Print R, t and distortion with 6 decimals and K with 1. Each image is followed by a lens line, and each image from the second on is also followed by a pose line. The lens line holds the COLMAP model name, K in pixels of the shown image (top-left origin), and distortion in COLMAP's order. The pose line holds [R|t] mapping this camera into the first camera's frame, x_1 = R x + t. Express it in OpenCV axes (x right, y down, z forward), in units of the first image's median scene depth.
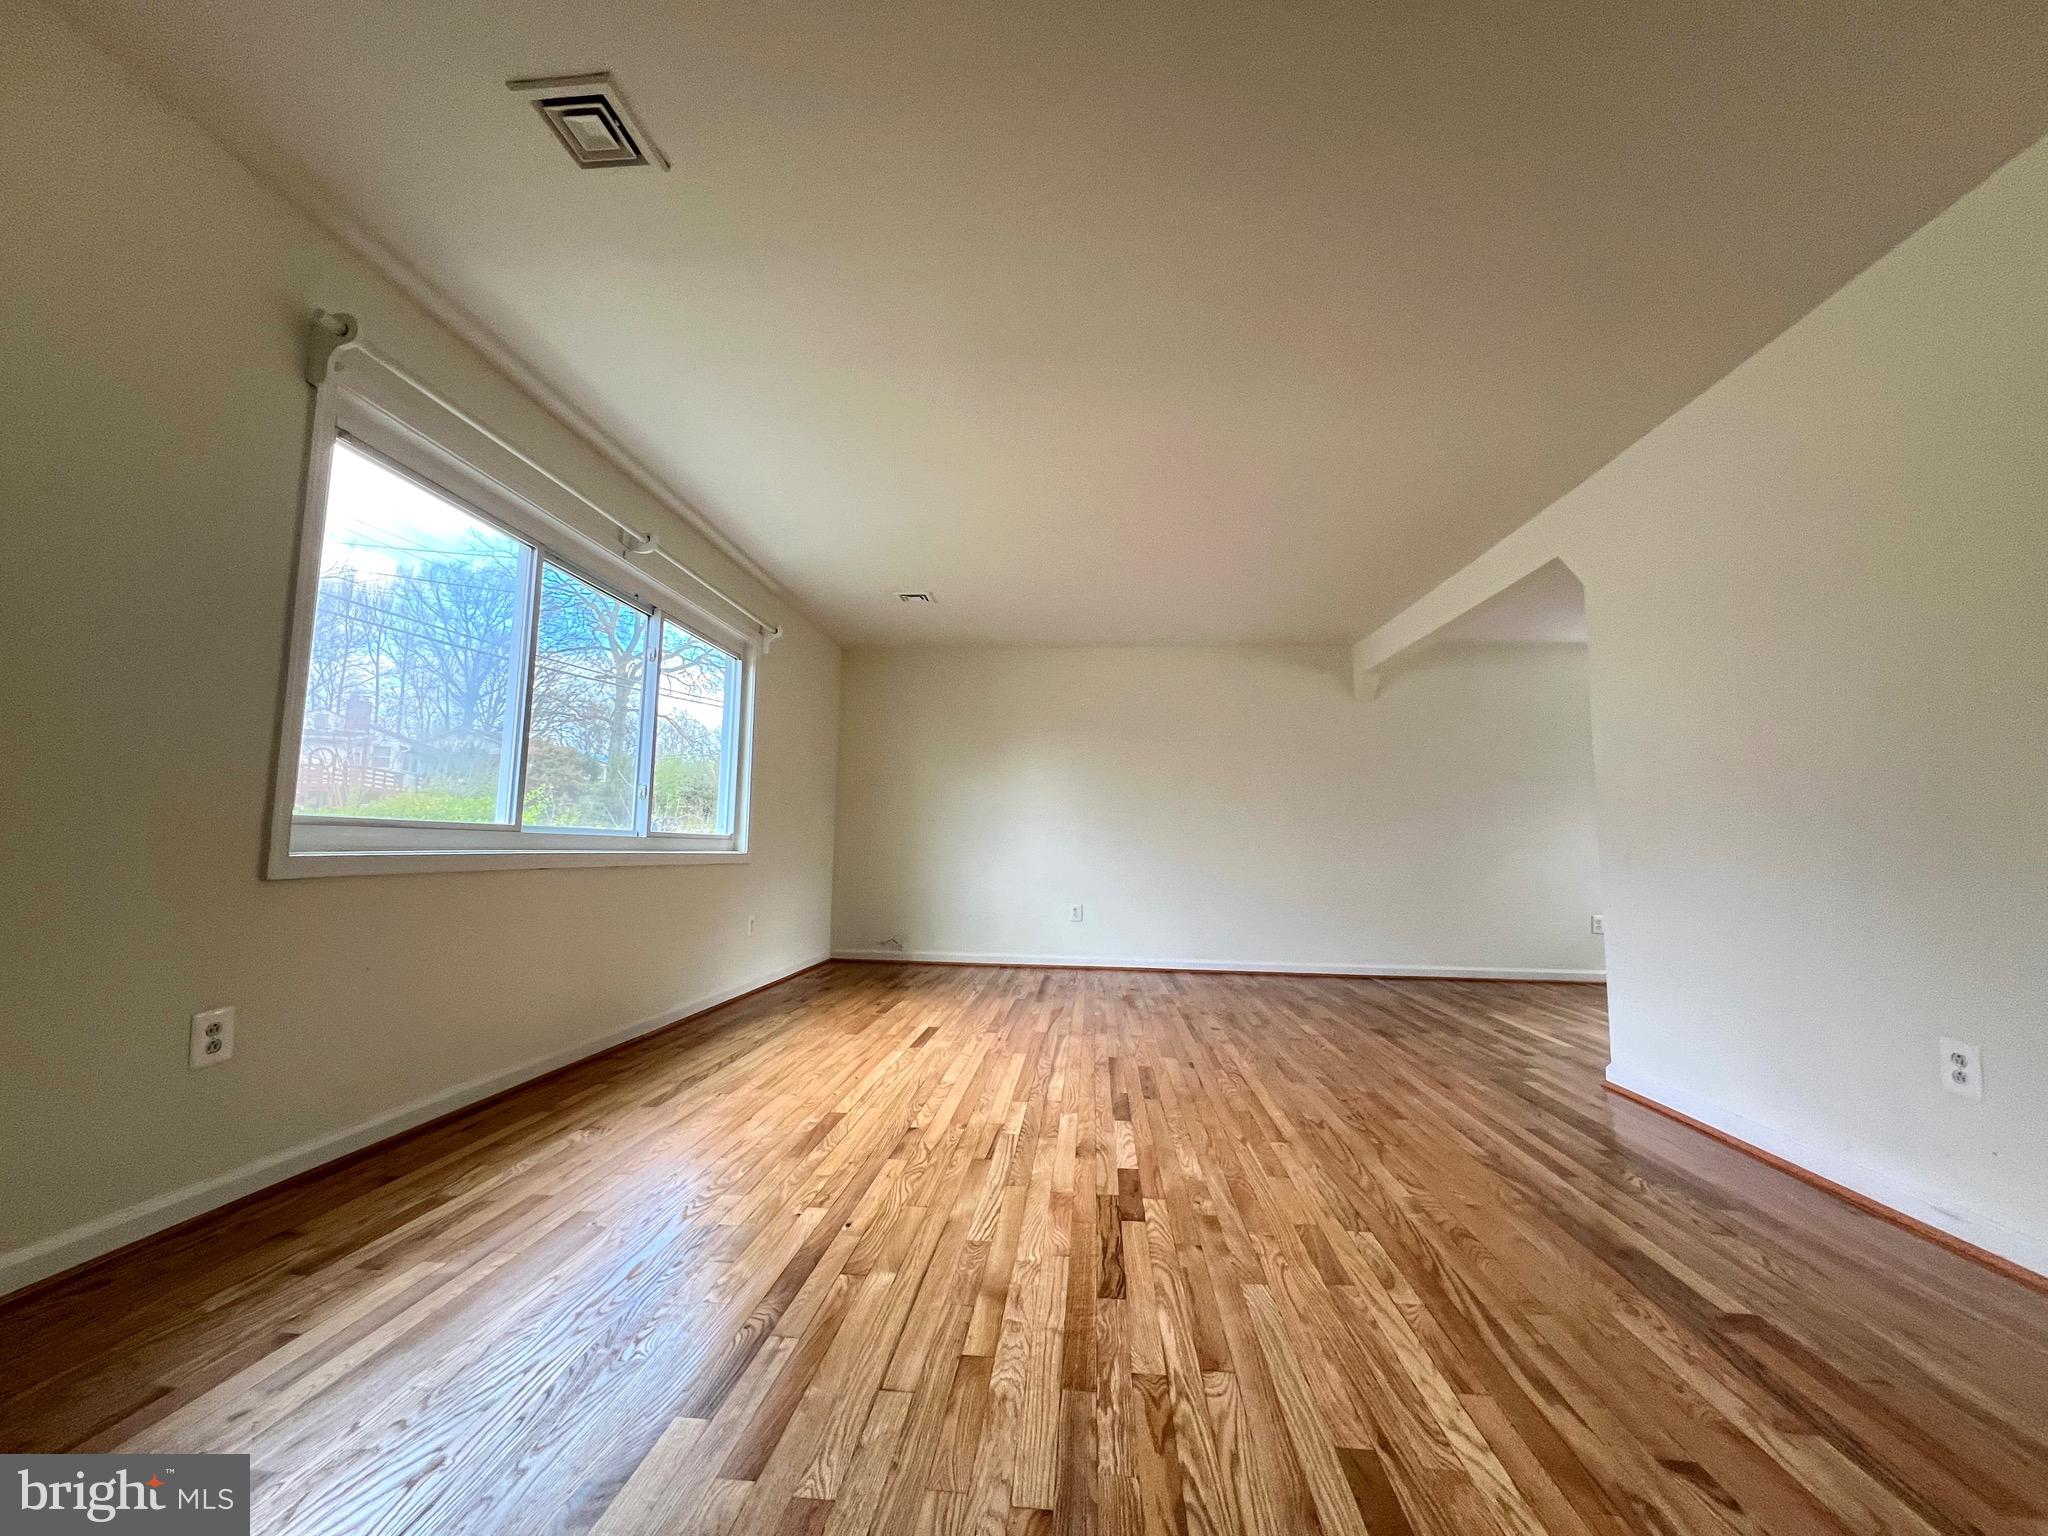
lens RADIAL K [[818.3, 0, 1024.0], [0, 818.3, 769.5], [0, 0, 1]] dist [-0.002303, 0.000318]
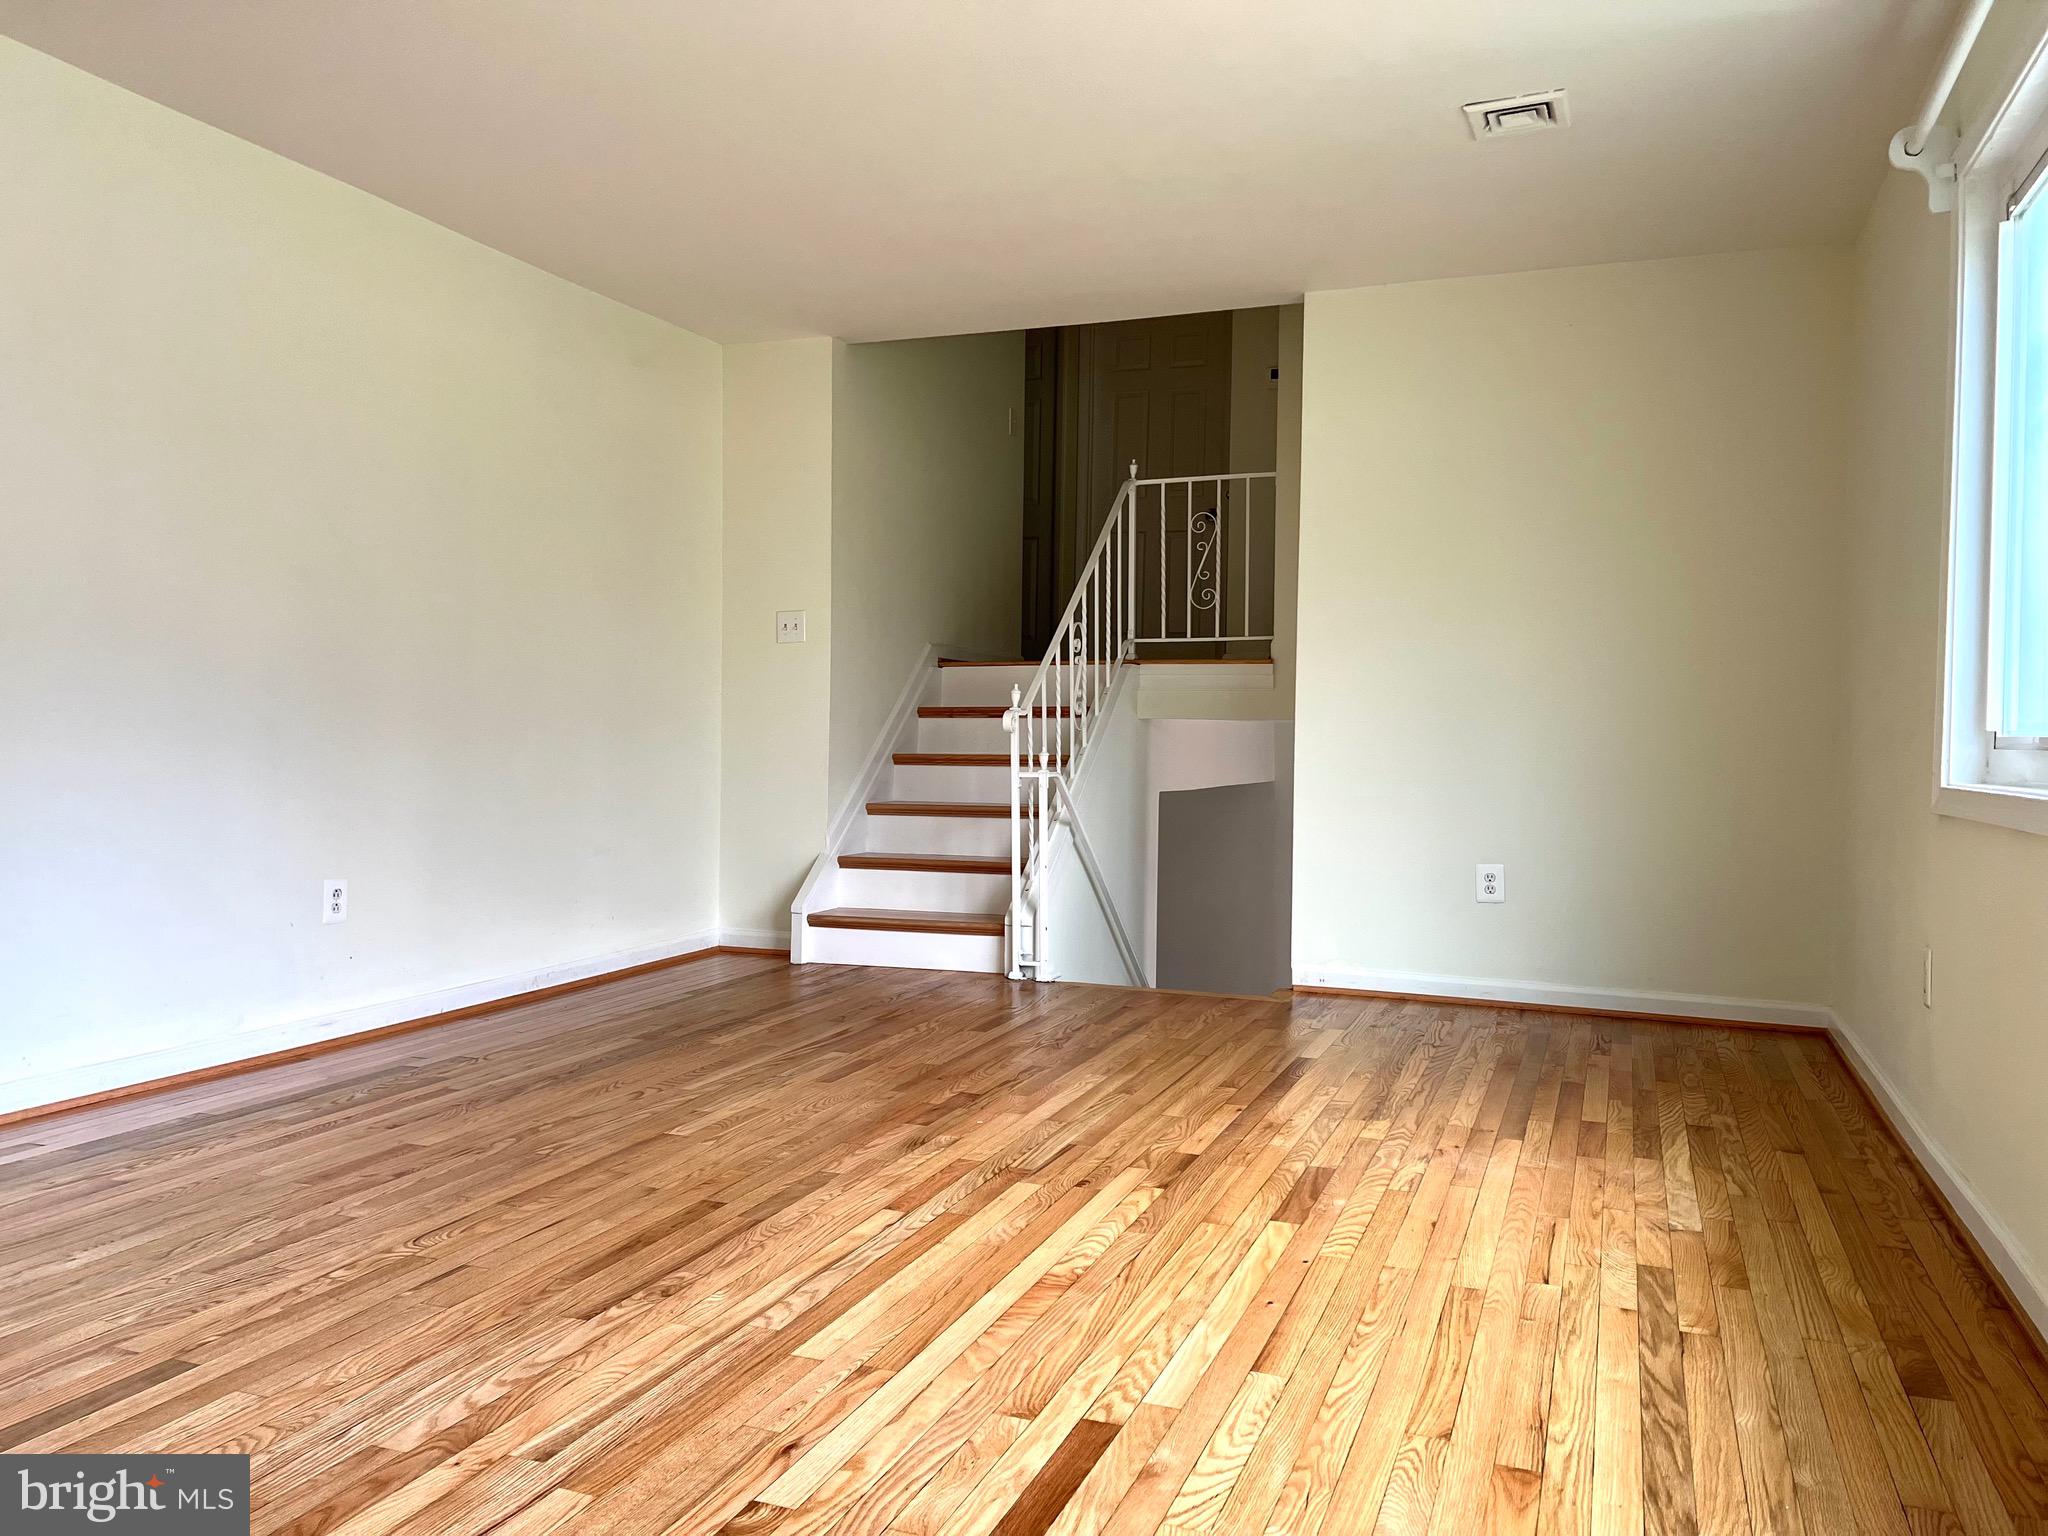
lens RADIAL K [[1534.2, 0, 1024.1], [0, 1534.2, 765.6], [0, 0, 1]] dist [0.044647, -0.039692]
pose [[-0.958978, -0.038817, 0.280810, -0.363486], [-0.059390, 0.996108, -0.065123, 0.194665], [-0.277189, -0.079129, -0.957551, 2.239385]]
